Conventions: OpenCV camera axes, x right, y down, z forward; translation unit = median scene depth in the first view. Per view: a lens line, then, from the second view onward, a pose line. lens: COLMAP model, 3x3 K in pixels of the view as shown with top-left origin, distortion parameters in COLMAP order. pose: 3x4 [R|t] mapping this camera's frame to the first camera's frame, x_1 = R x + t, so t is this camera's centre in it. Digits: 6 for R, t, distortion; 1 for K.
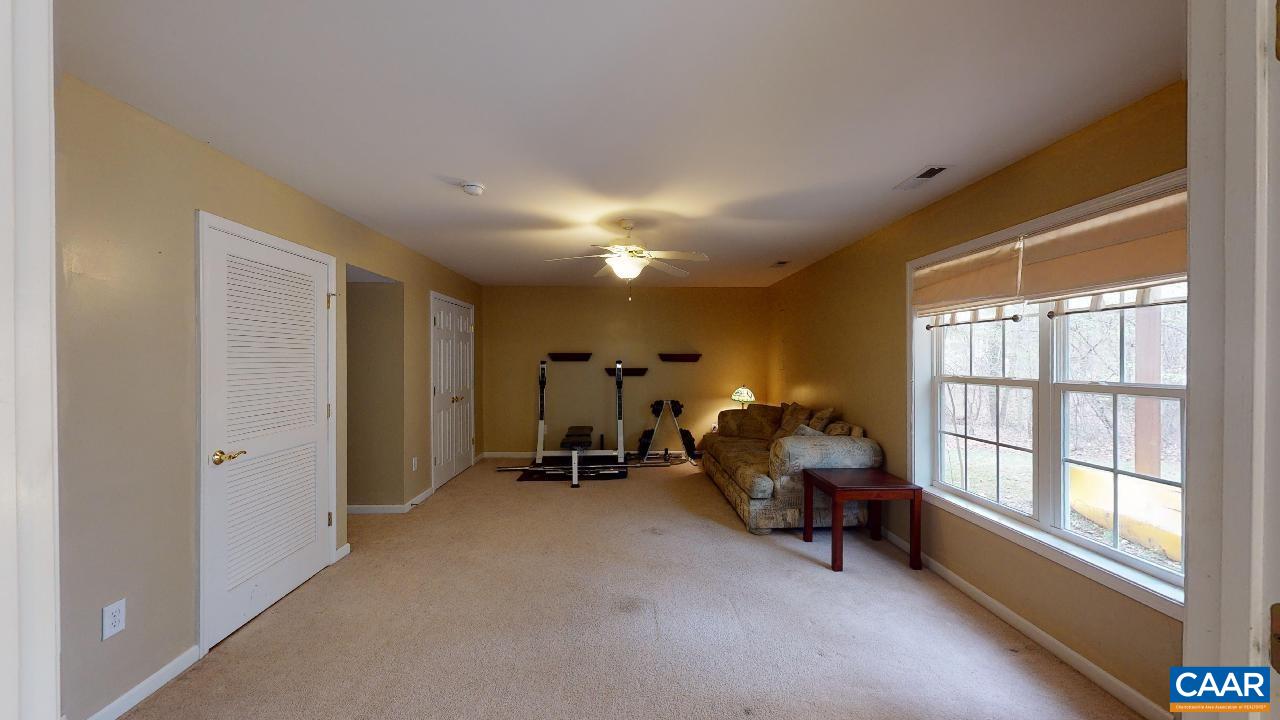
lens RADIAL K [[470.3, 0, 640.5], [0, 470.3, 362.0], [0, 0, 1]] dist [0.000151, 0.000150]
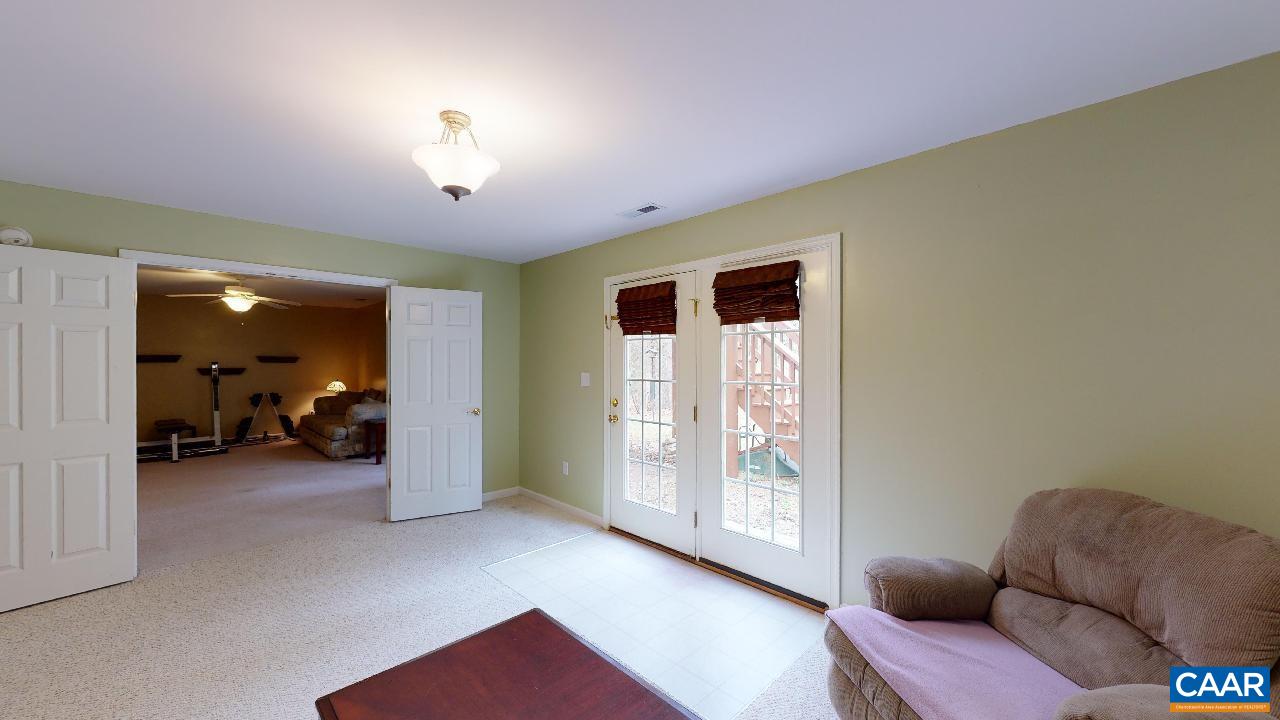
lens RADIAL K [[470.3, 0, 640.5], [0, 470.3, 362.0], [0, 0, 1]] dist [0.000151, 0.000150]
pose [[0.733311, -0.001878, 0.679891, -0.066660], [0.004087, 0.999990, -0.001645, 0.003641], [-0.679882, 0.003985, 0.733311, -0.629560]]
